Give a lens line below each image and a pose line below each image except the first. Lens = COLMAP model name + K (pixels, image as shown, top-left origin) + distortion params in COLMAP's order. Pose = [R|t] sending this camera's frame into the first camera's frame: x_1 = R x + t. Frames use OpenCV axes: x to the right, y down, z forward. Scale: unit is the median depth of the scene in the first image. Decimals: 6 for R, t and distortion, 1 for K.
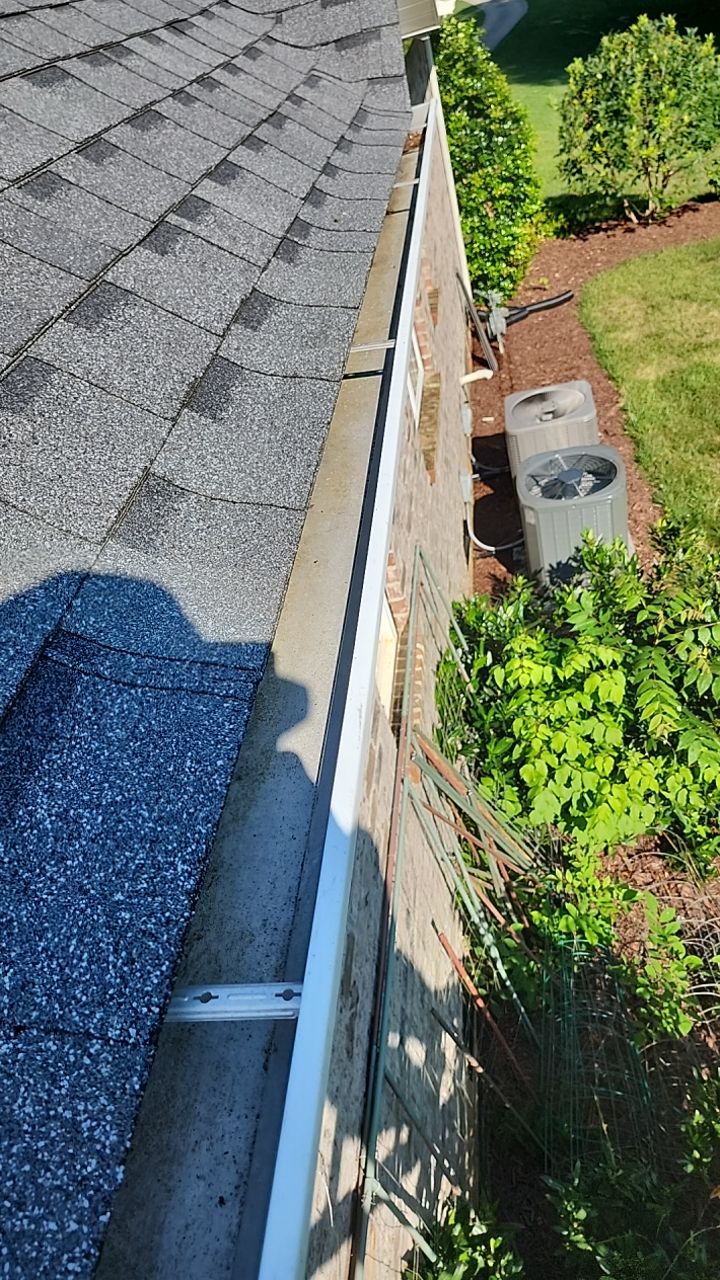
lens RADIAL K [[901.3, 0, 349.4], [0, 901.3, 640.8], [0, 0, 1]] dist [0.061165, -0.071425]
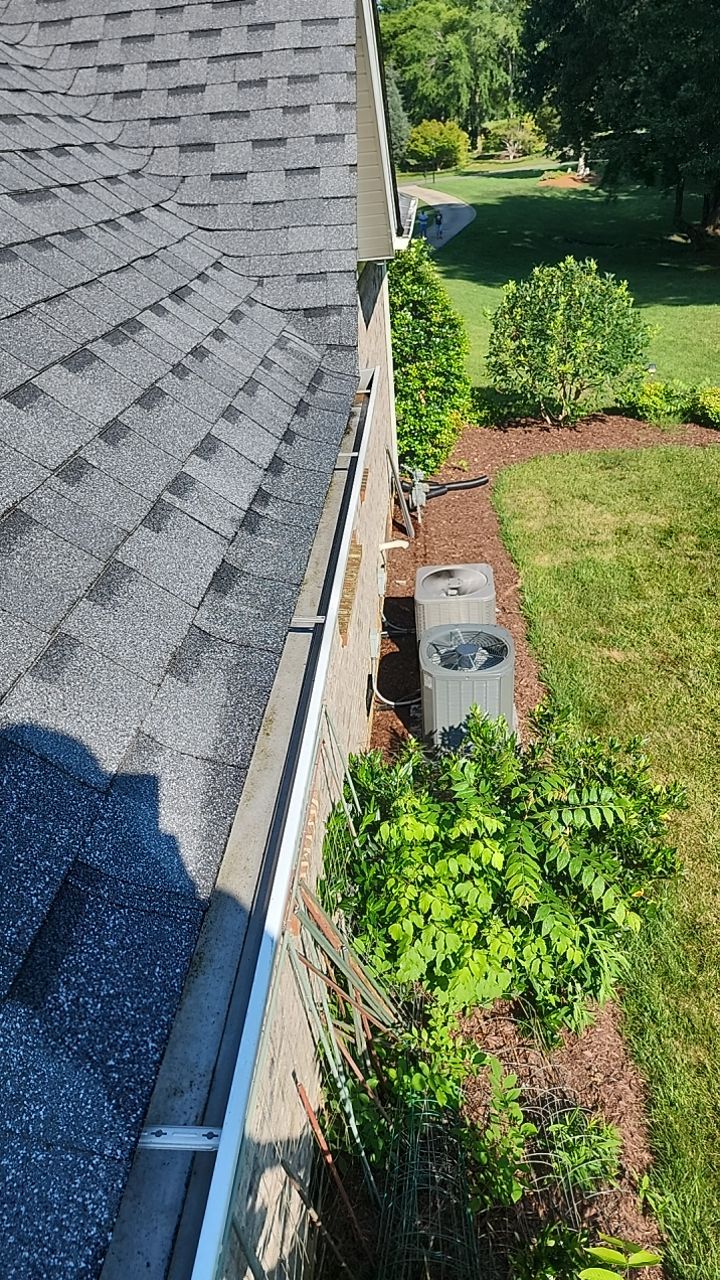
lens RADIAL K [[906.9, 0, 364.2], [0, 906.9, 639.4], [0, 0, 1]] dist [0.090246, -0.095009]
pose [[0.984887, 0.128872, 0.115715, -0.013649], [-0.112428, 0.983908, -0.138874, -0.037856], [-0.131750, 0.123765, 0.983526, -0.103081]]
